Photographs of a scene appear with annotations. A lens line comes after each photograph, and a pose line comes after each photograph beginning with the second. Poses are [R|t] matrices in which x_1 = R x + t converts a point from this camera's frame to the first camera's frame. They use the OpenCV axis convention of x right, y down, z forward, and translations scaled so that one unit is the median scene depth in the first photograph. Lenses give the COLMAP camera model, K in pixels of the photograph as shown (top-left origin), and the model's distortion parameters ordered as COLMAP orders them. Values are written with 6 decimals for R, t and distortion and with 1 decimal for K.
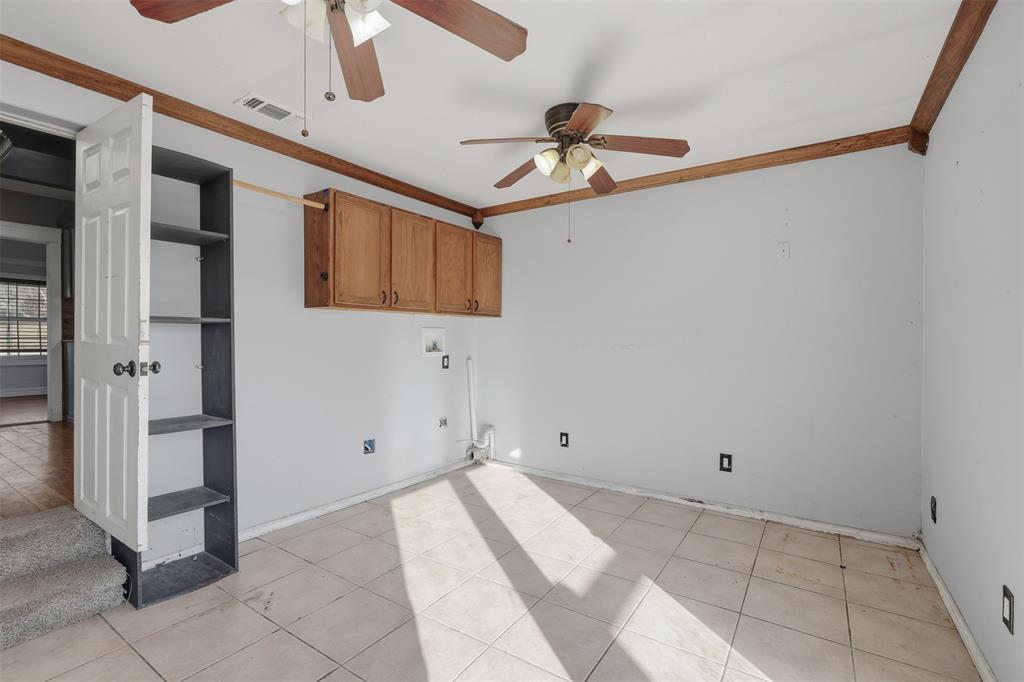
lens RADIAL K [[457.8, 0, 511.2], [0, 457.8, 344.2], [0, 0, 1]] dist [0.000652, -0.000076]
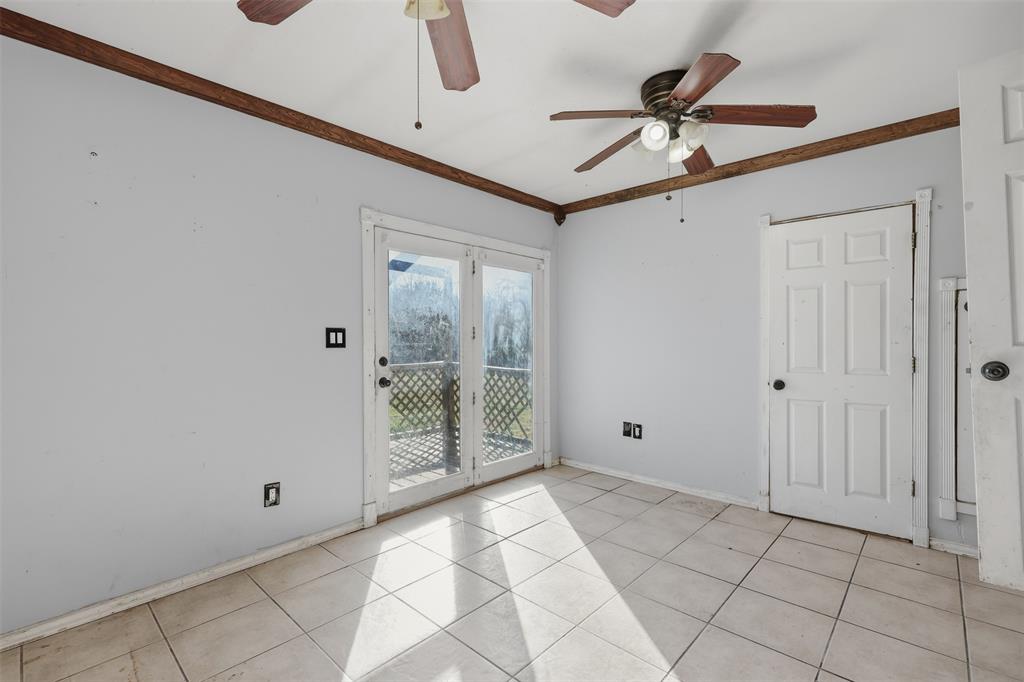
lens RADIAL K [[457.8, 0, 515.4], [0, 457.8, 344.9], [0, 0, 1]] dist [0.000652, -0.000076]
pose [[-0.987987, 0.002330, 0.154522, -0.040774], [0.004444, 0.999901, 0.013340, -0.008080], [-0.154476, 0.013867, -0.987899, 1.253943]]
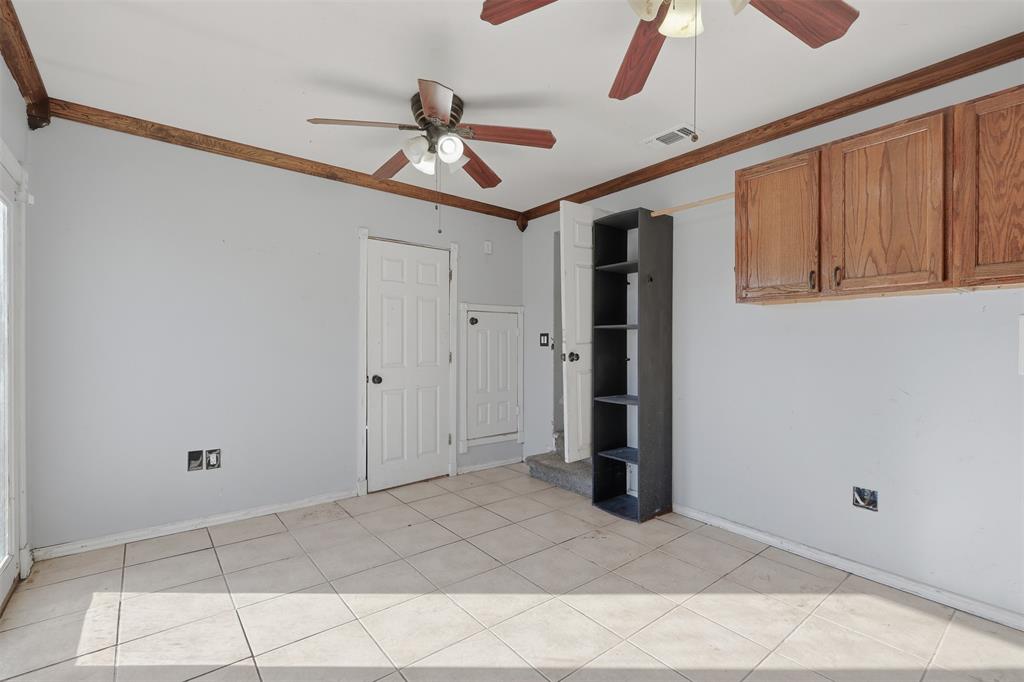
lens RADIAL K [[457.8, 0, 514.8], [0, 457.8, 341.2], [0, 0, 1]] dist [0.000652, -0.000076]
pose [[-0.296029, -0.003423, -0.955173, 0.572756], [-0.009960, 0.999950, -0.000497, -0.002963], [0.955127, 0.009366, -0.296048, 0.829229]]
